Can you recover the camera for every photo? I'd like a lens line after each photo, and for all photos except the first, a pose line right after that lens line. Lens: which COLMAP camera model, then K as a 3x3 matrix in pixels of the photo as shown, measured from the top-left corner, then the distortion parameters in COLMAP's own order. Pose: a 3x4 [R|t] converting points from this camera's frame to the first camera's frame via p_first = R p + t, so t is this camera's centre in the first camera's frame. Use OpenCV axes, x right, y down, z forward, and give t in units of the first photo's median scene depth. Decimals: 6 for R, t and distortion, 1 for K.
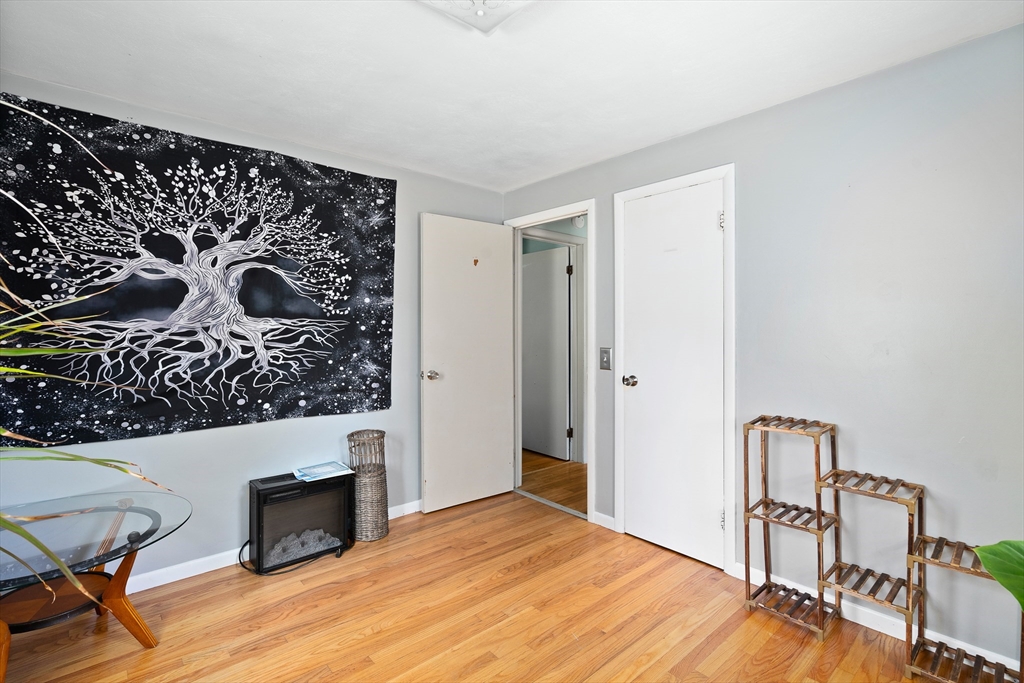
lens RADIAL K [[474.8, 0, 508.2], [0, 474.8, 330.8], [0, 0, 1]] dist [-0.007867, 0.004308]
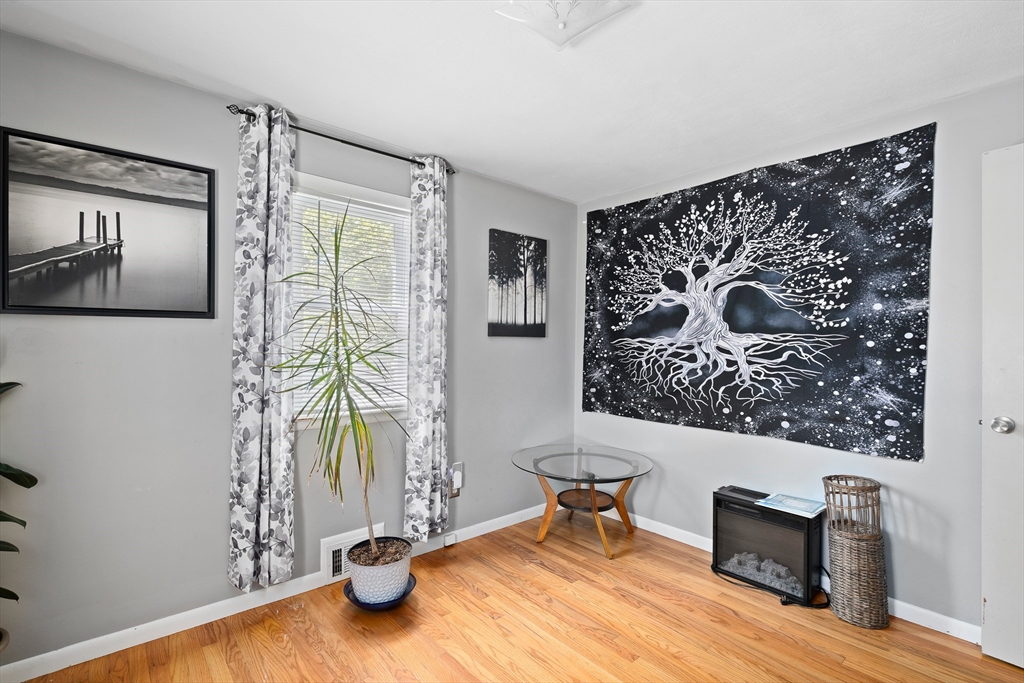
lens RADIAL K [[474.8, 0, 509.2], [0, 474.8, 341.5], [0, 0, 1]] dist [-0.007867, 0.004308]
pose [[-0.006391, -0.001615, -0.999978, 0.541784], [-0.009147, 0.999957, -0.001556, -0.003763], [0.999938, 0.009137, -0.006406, 0.510840]]
